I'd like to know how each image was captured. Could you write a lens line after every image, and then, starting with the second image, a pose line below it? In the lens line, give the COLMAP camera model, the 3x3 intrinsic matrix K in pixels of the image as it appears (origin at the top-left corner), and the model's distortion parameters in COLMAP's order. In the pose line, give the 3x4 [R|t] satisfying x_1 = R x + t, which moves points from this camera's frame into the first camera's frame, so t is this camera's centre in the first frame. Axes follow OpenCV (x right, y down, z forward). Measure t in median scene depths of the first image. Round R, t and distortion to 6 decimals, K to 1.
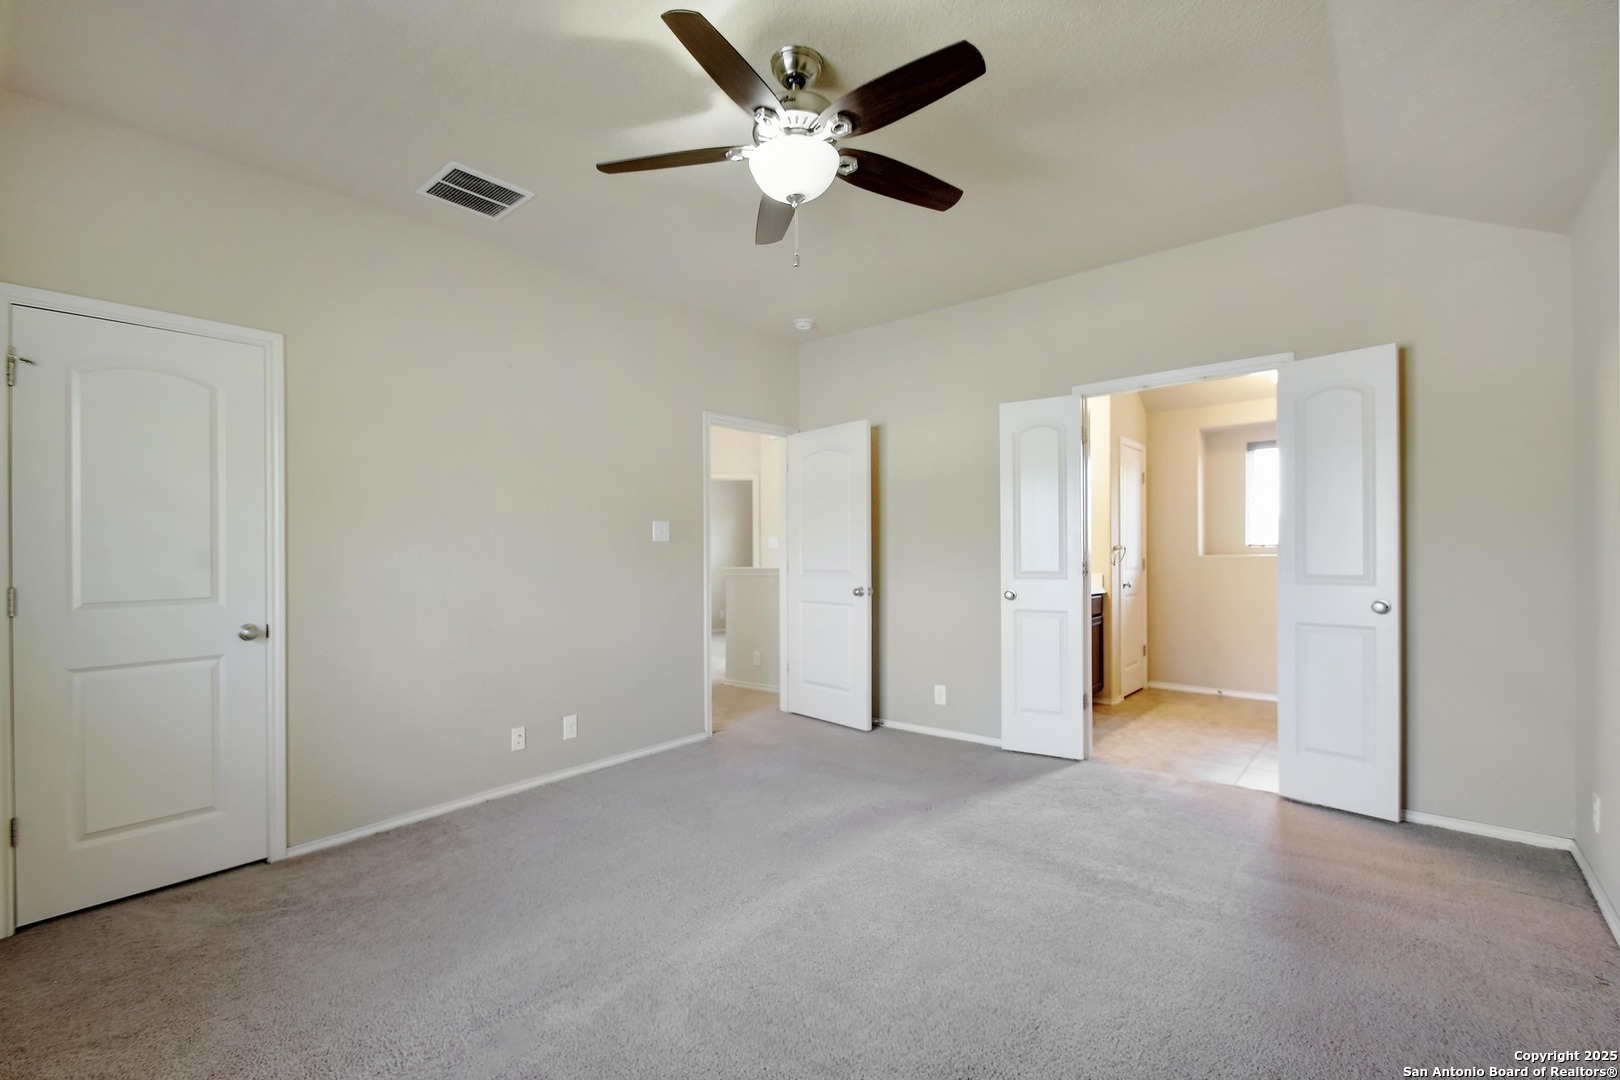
lens RADIAL K [[720.2, 0, 803.6], [0, 720.2, 542.0], [0, 0, 1]] dist [0.001473, -0.001147]
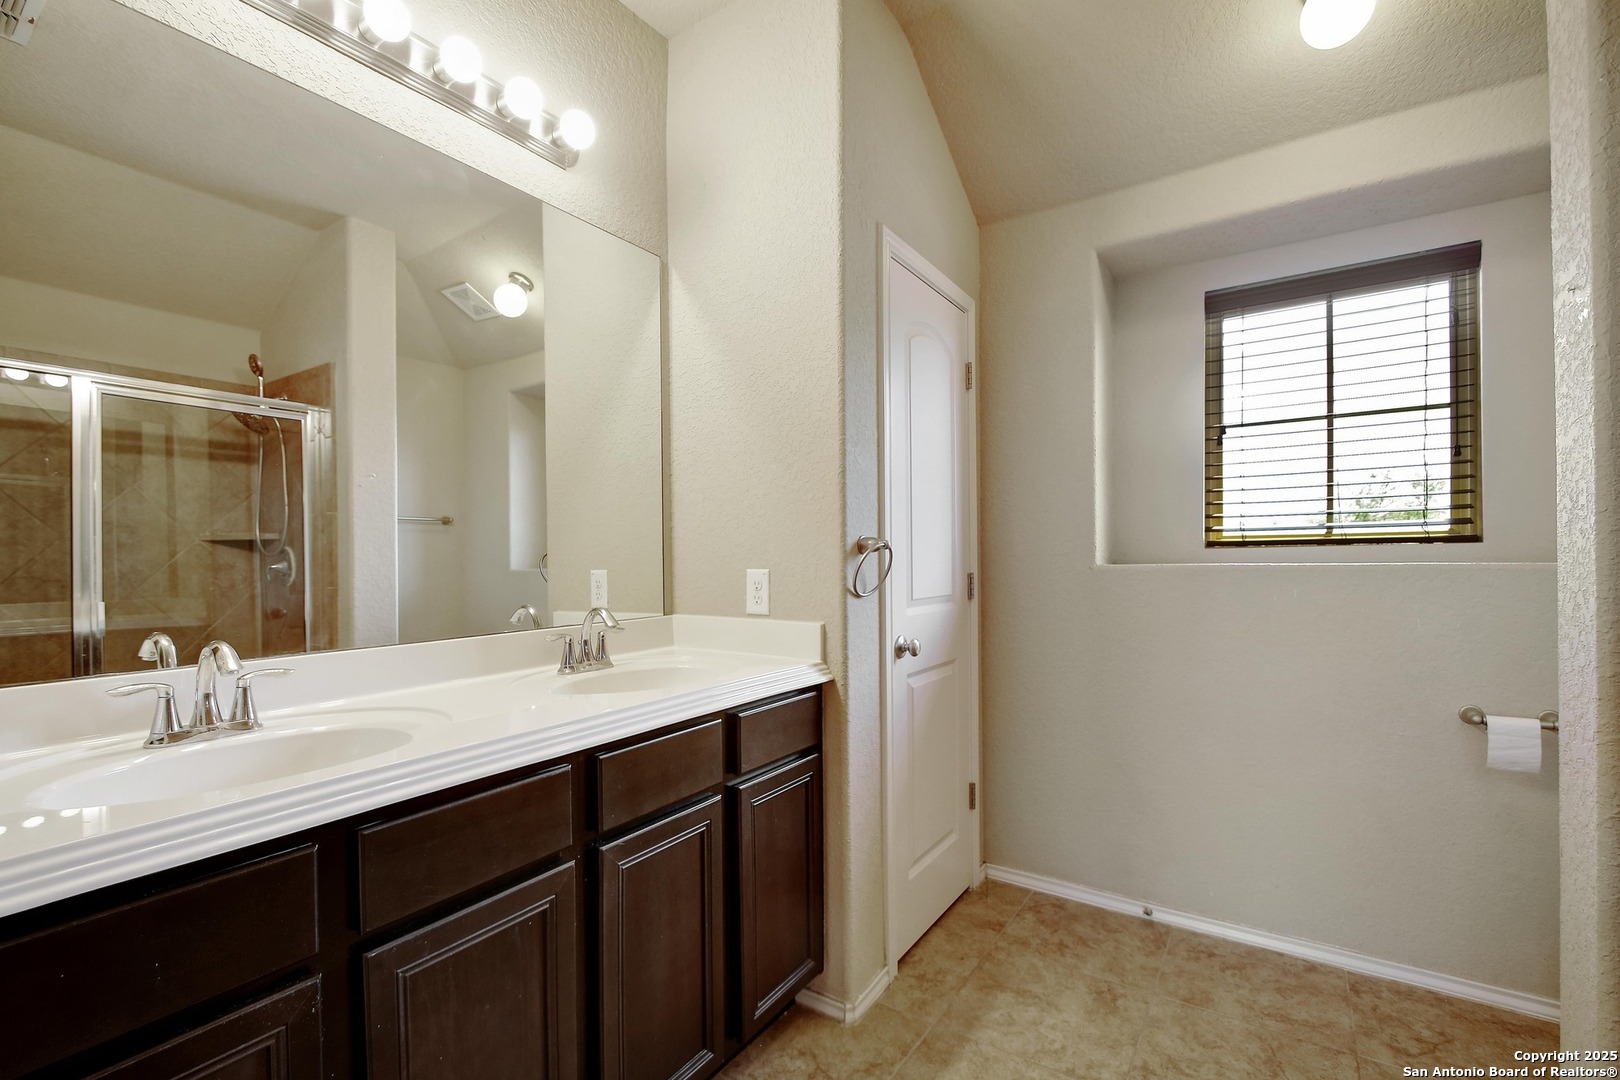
lens RADIAL K [[720.2, 0, 809.3], [0, 720.2, 541.8], [0, 0, 1]] dist [0.001473, -0.001147]
pose [[0.992176, 0.004078, 0.124784, 0.336754], [-0.002712, 0.999935, -0.011116, 0.009986], [-0.124821, 0.010691, 0.992122, 0.617054]]
